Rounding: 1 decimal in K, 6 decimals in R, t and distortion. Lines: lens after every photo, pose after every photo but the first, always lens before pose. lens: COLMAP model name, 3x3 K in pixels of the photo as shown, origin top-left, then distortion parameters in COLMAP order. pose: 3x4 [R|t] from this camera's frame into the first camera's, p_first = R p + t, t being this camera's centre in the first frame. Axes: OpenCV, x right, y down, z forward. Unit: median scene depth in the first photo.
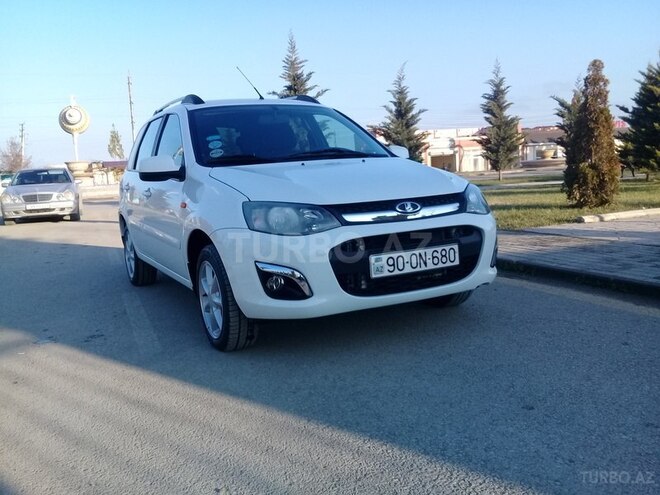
lens RADIAL K [[604.9, 0, 330.0], [0, 604.9, 247.5], [0, 0, 1]] dist [0.012263, -0.006490]
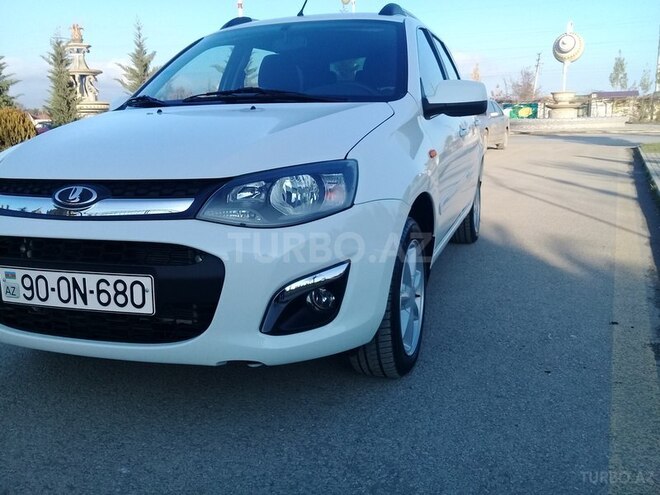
lens RADIAL K [[604.9, 0, 330.0], [0, 604.9, 247.5], [0, 0, 1]] dist [0.012263, -0.006490]
pose [[0.700329, 0.185615, -0.689265, 0.684036], [-0.107867, 0.982031, 0.154856, -0.129932], [0.705623, -0.034101, 0.707766, 0.742371]]
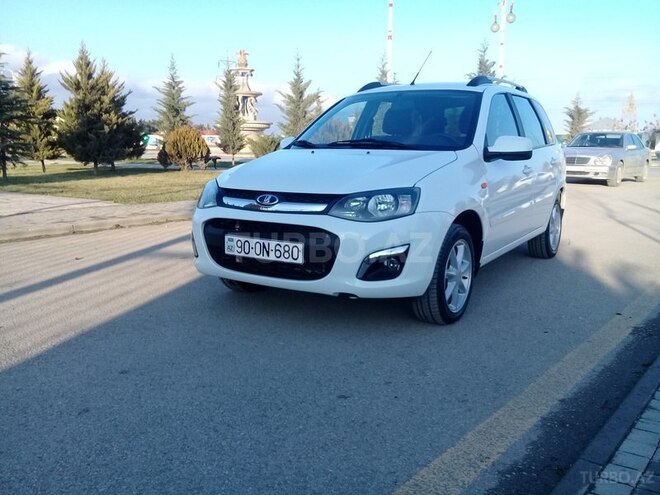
lens RADIAL K [[589.9, 0, 331.2], [0, 589.9, 276.9], [0, 0, 1]] dist [-0.000748, -0.004588]
pose [[0.516032, 0.248073, -0.819860, 1.063664], [-0.147545, 0.968580, 0.200206, -0.157053], [0.843766, 0.017653, 0.536421, 0.516585]]
